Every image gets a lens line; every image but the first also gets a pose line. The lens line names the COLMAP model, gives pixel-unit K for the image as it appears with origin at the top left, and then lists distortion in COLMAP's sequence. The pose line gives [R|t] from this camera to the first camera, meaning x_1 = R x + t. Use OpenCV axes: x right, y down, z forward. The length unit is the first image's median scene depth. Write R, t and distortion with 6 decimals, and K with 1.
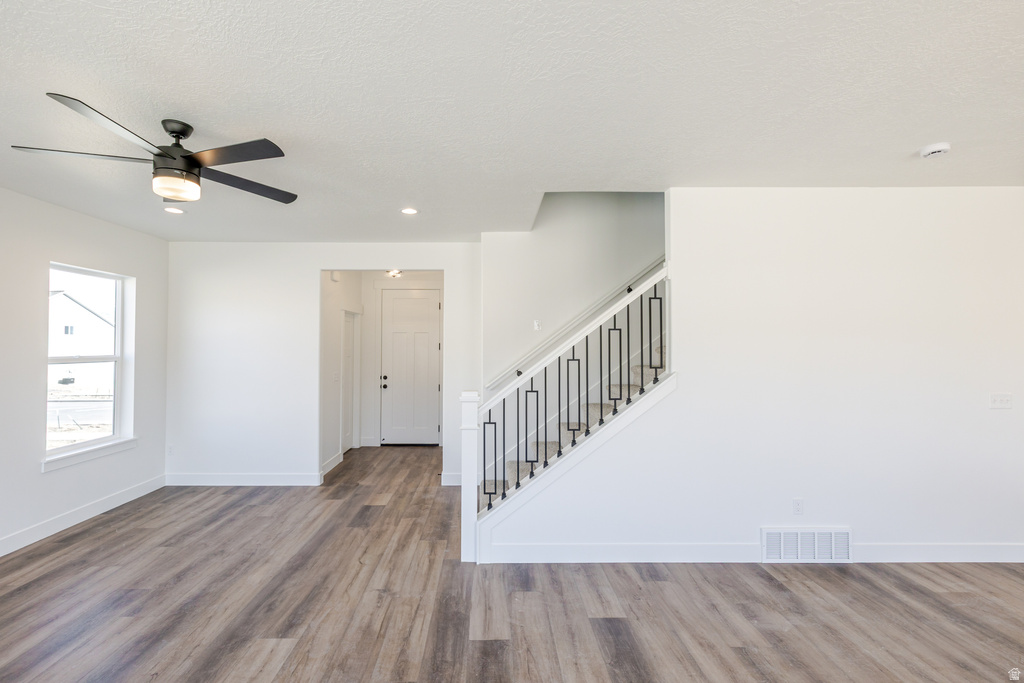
lens RADIAL K [[446.4, 0, 482.7], [0, 446.4, 346.0], [0, 0, 1]] dist [0.001235, 0.000200]
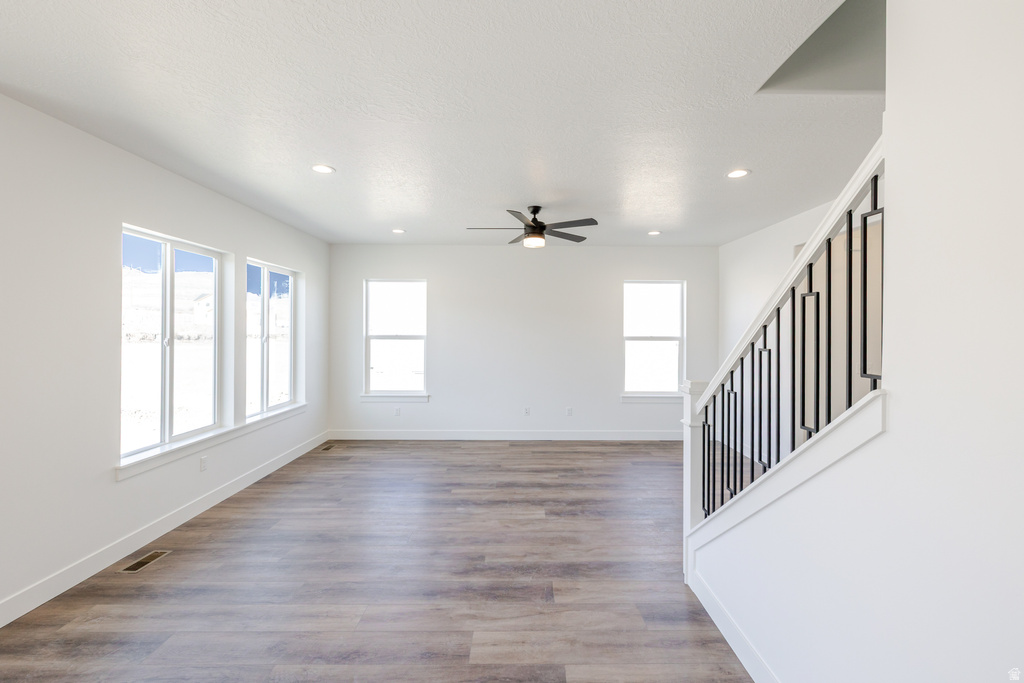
lens RADIAL K [[439.5, 0, 525.1], [0, 439.5, 334.3], [0, 0, 1]] dist [0.000815, 0.000220]
pose [[0.023596, 0.010930, -0.999662, 0.978410], [-0.006329, 0.999922, 0.010784, 0.005128], [0.999702, 0.006073, 0.023663, 0.798871]]
